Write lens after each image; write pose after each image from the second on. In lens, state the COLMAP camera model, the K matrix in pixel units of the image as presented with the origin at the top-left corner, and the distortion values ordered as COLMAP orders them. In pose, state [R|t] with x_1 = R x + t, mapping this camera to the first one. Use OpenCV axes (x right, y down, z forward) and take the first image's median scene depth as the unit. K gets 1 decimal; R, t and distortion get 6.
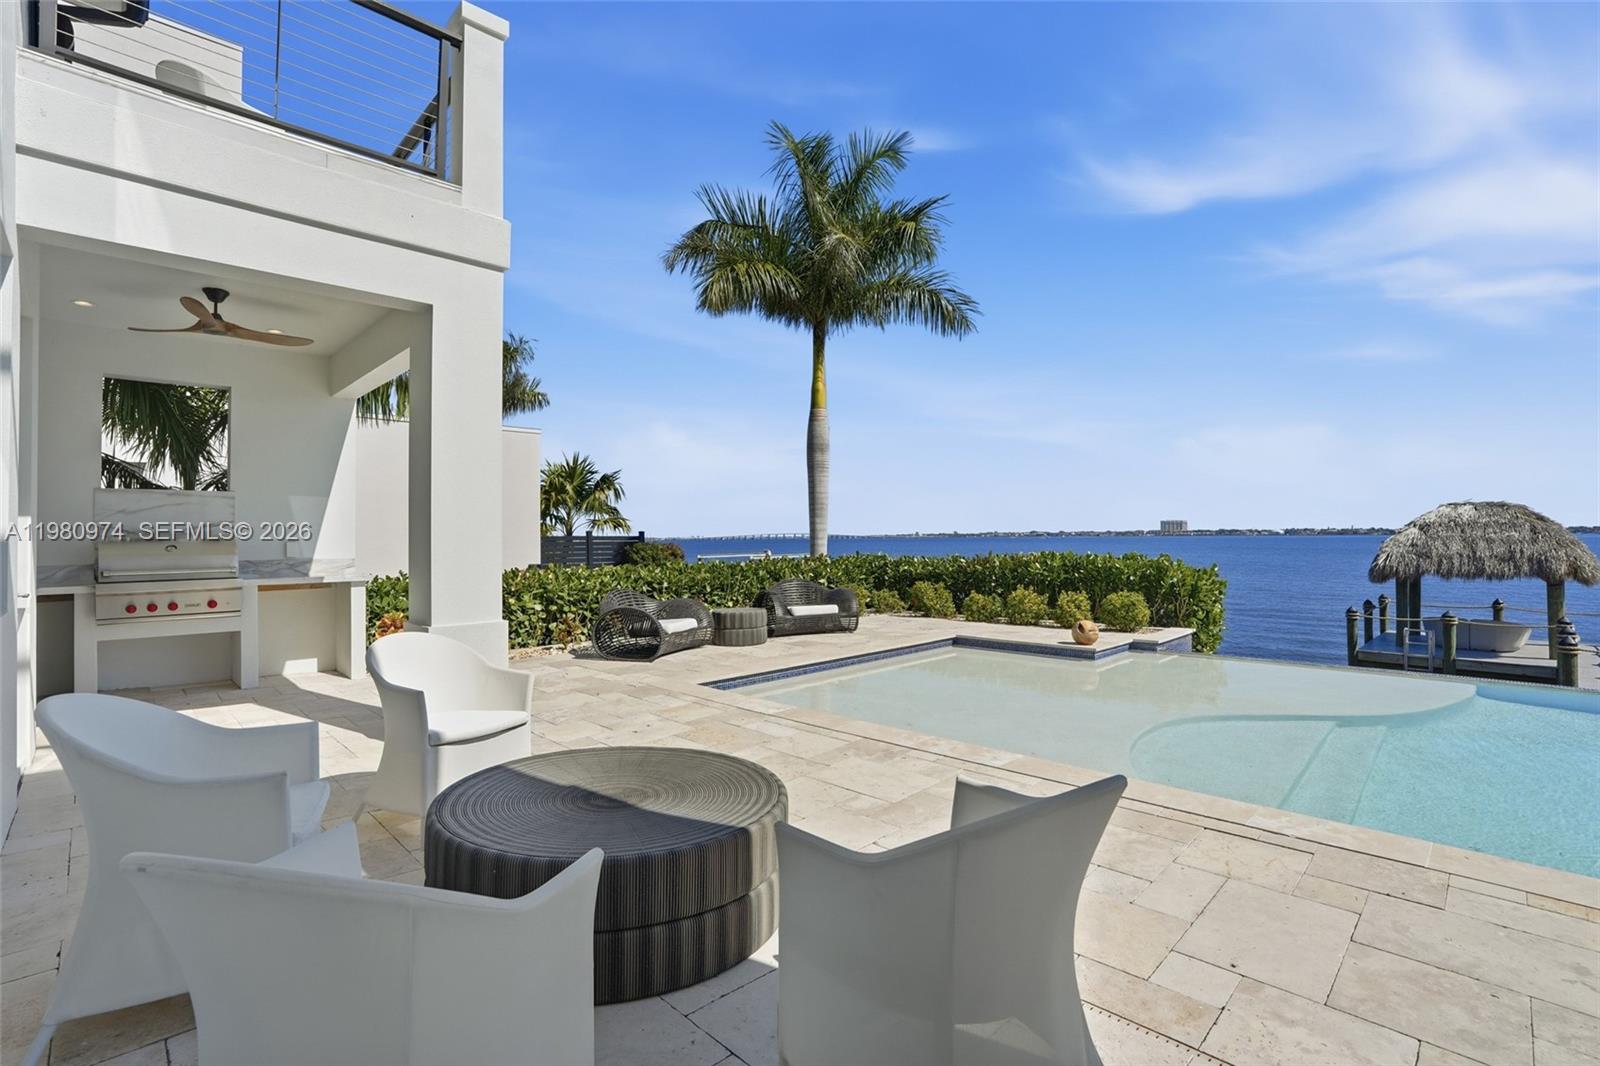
lens RADIAL K [[749.3, 0, 799.7], [0, 749.3, 537.9], [0, 0, 1]] dist [-0.004041, -0.000219]
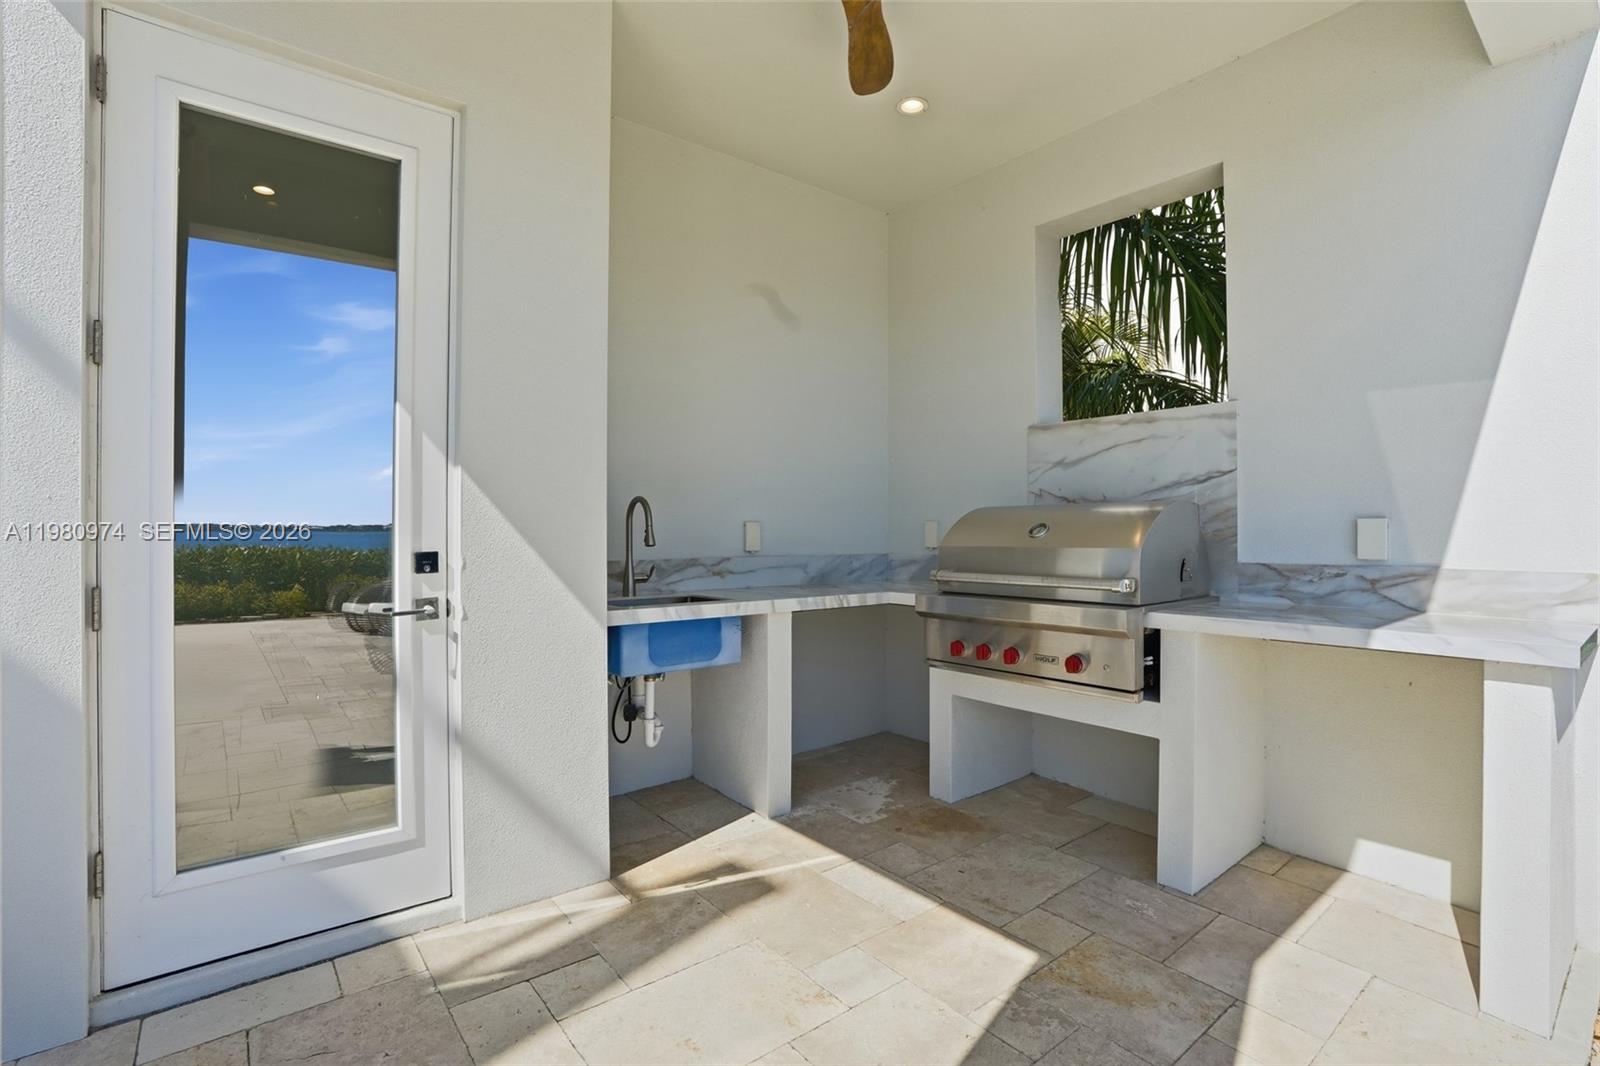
lens RADIAL K [[749.3, 0, 801.4], [0, 749.3, 528.6], [0, 0, 1]] dist [-0.004041, -0.000219]
pose [[-0.086582, 0.008831, -0.996206, -0.518881], [0.007296, 0.999940, 0.008230, 0.009920], [0.996218, -0.006556, -0.086641, 1.322124]]
